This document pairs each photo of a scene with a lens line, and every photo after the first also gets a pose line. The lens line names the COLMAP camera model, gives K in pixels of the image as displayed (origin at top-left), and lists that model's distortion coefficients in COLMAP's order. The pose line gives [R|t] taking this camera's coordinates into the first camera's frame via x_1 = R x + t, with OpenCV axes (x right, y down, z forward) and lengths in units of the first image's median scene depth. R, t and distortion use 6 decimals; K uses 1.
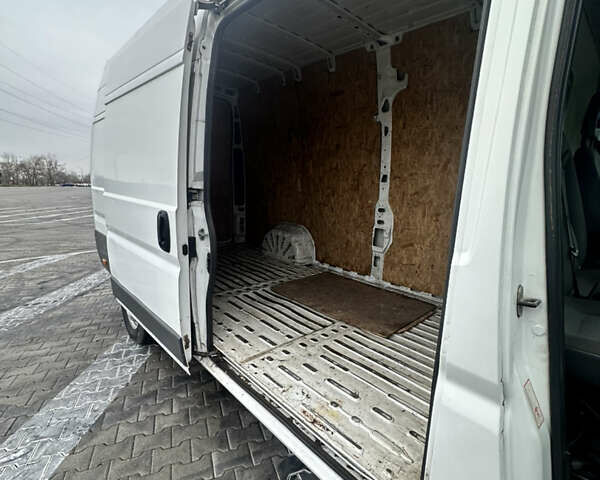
lens RADIAL K [[317.4, 0, 300.0], [0, 317.4, 240.0], [0, 0, 1]] dist [-0.002754, 0.001177]
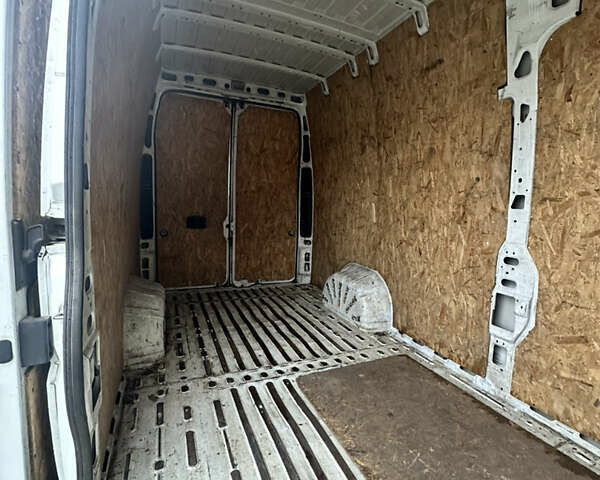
lens RADIAL K [[317.4, 0, 300.0], [0, 317.4, 240.0], [0, 0, 1]] dist [-0.002754, 0.001177]
pose [[0.942817, 0.038420, -0.331089, 0.095654], [-0.066187, 0.995133, -0.072999, -0.065402], [0.326673, 0.090739, 0.940772, 0.371395]]
